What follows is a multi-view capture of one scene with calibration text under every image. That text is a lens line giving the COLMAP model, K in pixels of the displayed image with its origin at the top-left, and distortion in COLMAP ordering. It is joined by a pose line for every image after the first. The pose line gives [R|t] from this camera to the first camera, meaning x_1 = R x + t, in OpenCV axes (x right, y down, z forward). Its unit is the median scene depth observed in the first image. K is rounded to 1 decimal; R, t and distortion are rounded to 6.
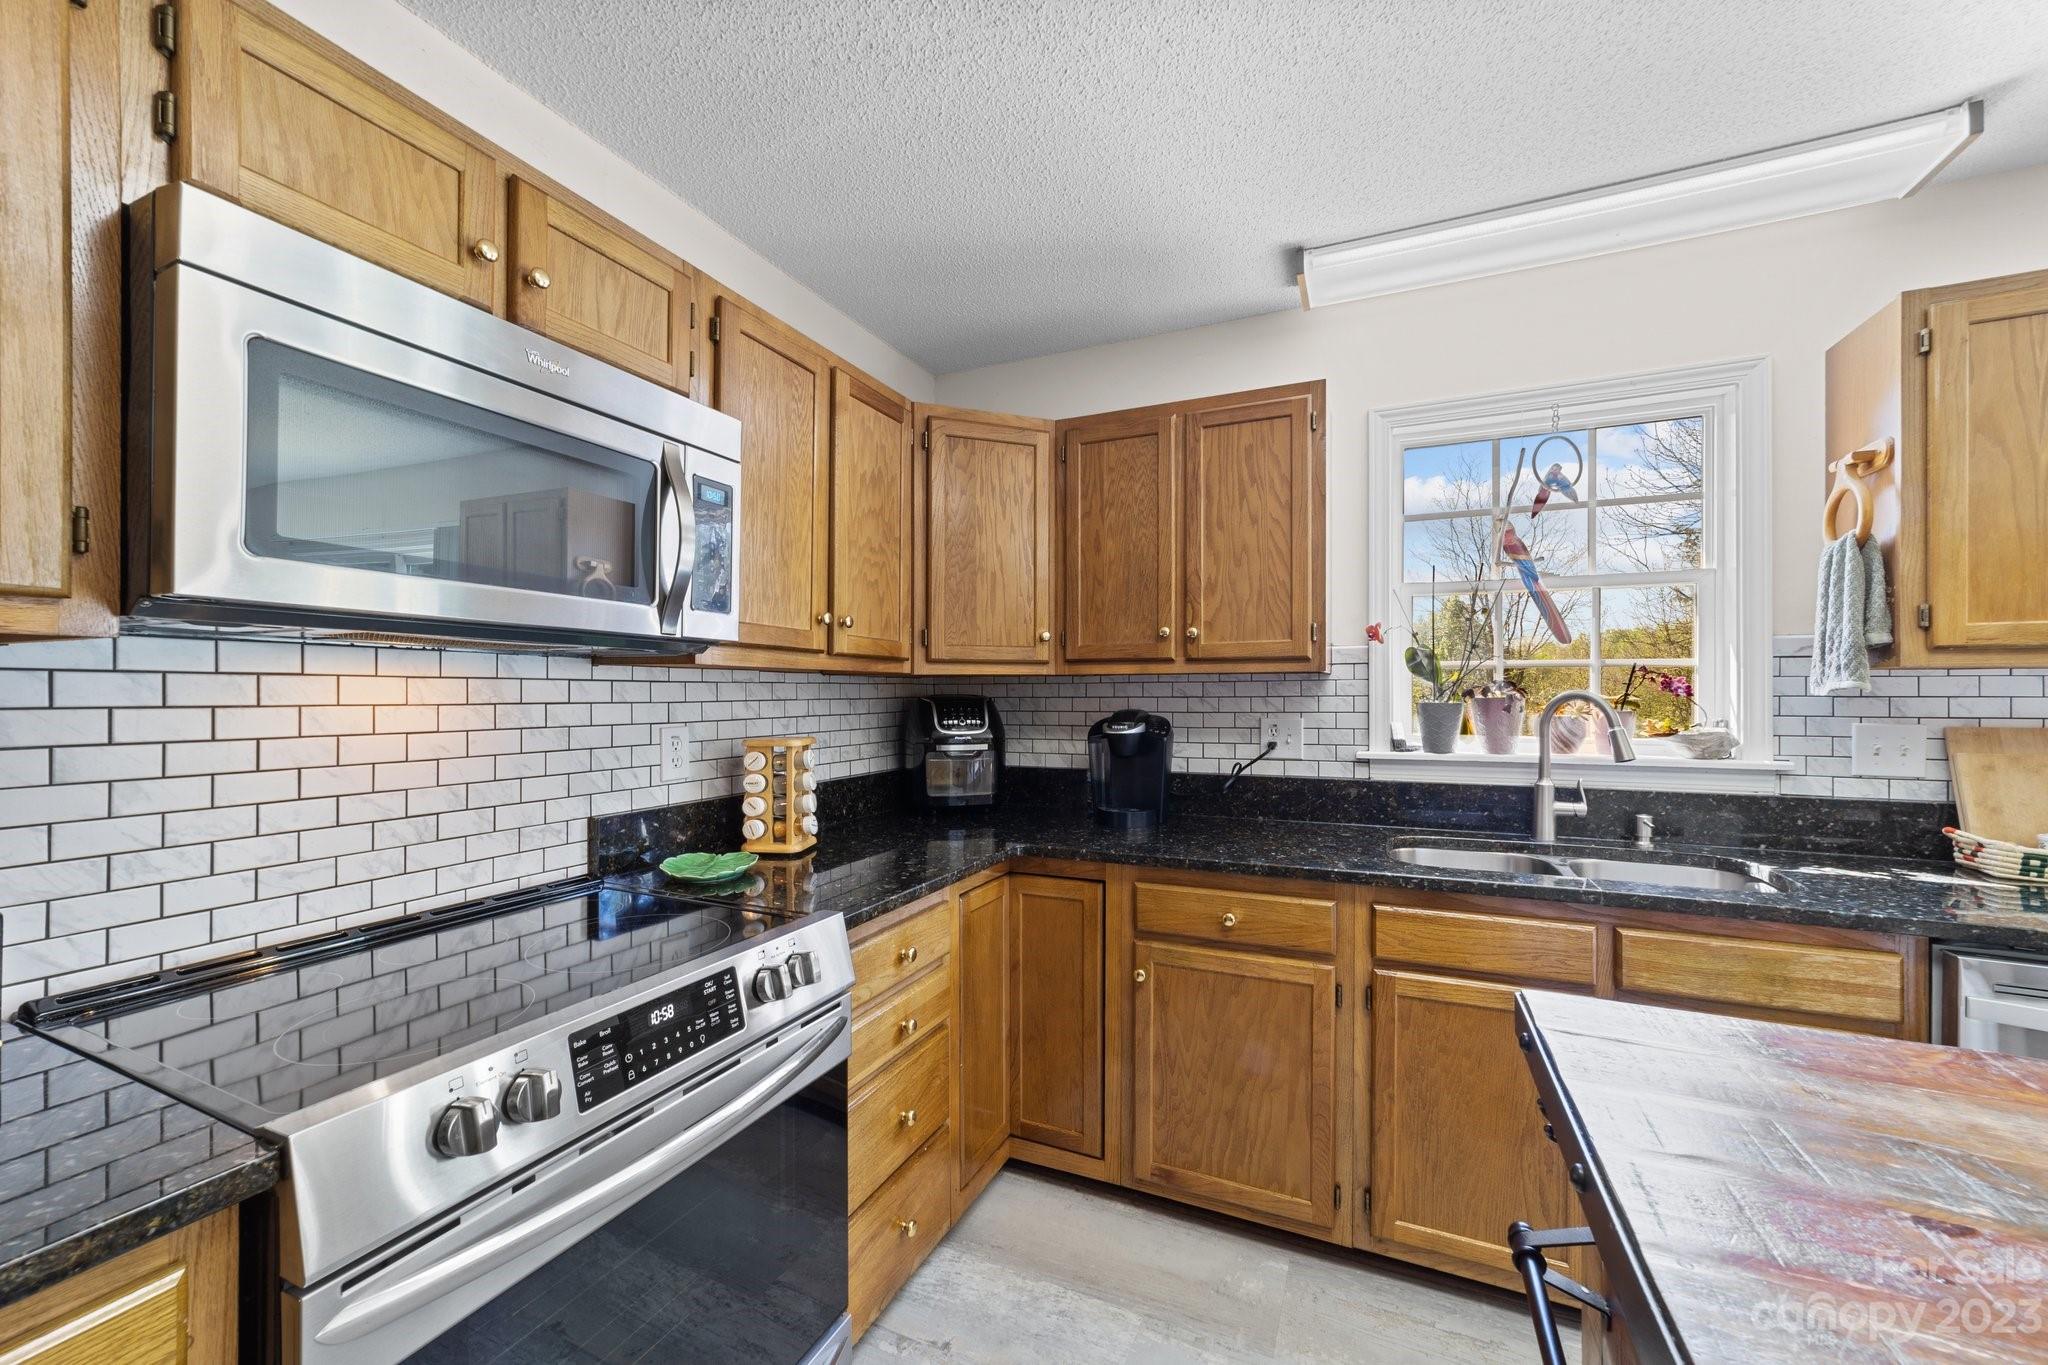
lens RADIAL K [[794.8, 0, 1023.3], [0, 794.8, 693.7], [0, 0, 1]] dist [-0.016079, 0.007644]
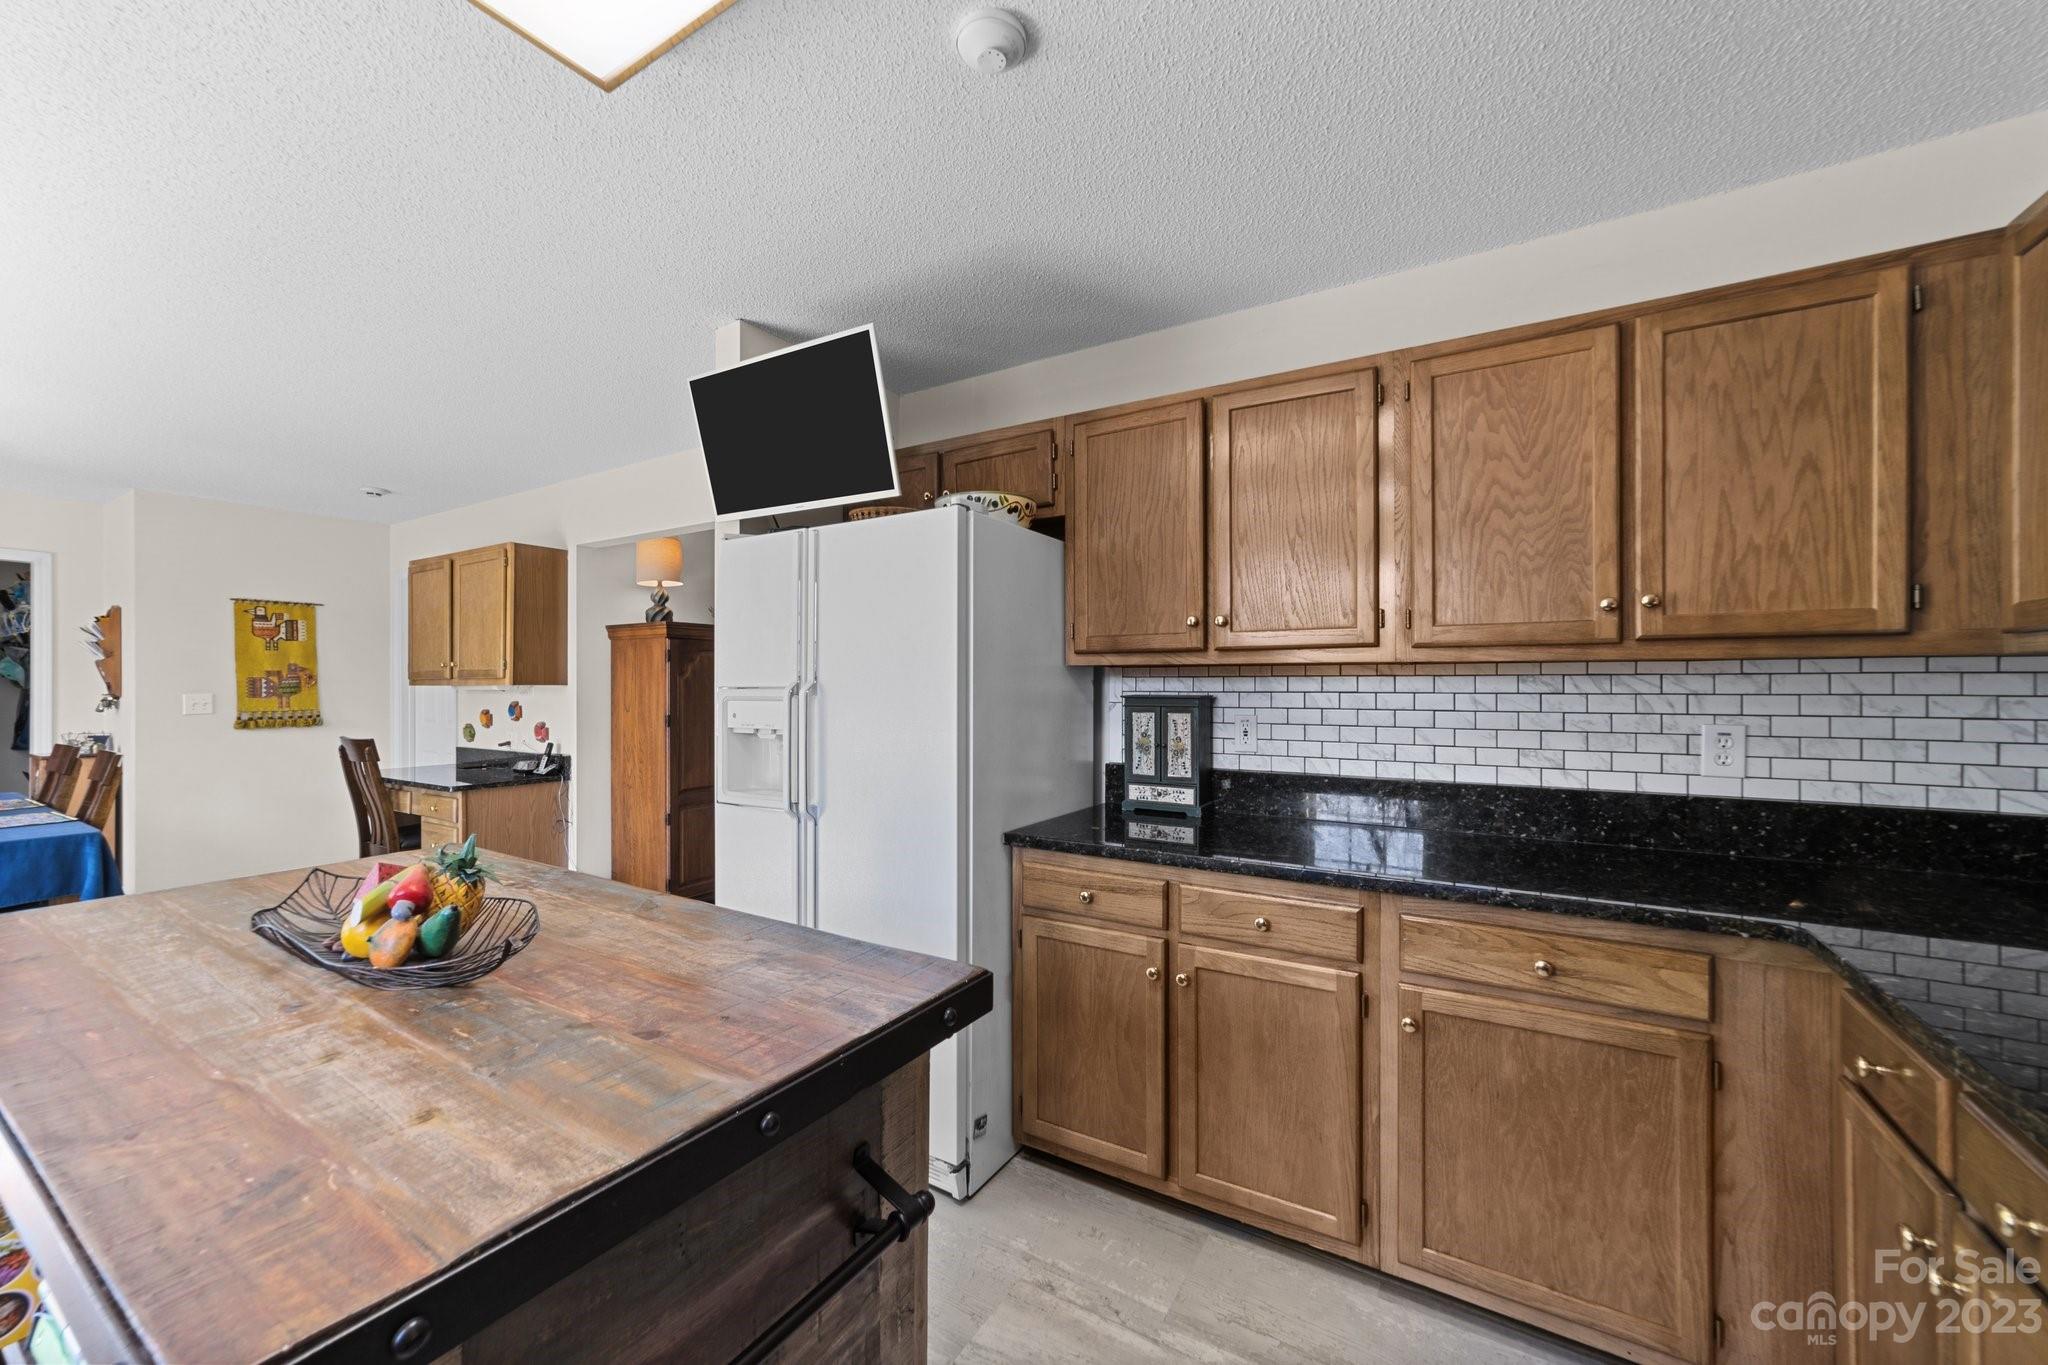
lens RADIAL K [[794.8, 0, 1014.1], [0, 794.8, 675.4], [0, 0, 1]] dist [-0.016079, 0.007644]
pose [[-0.991343, -0.000823, 0.131294, 0.080091], [-0.002029, 0.999957, -0.009053, -0.002181], [-0.131281, -0.009241, -0.991302, 0.744106]]
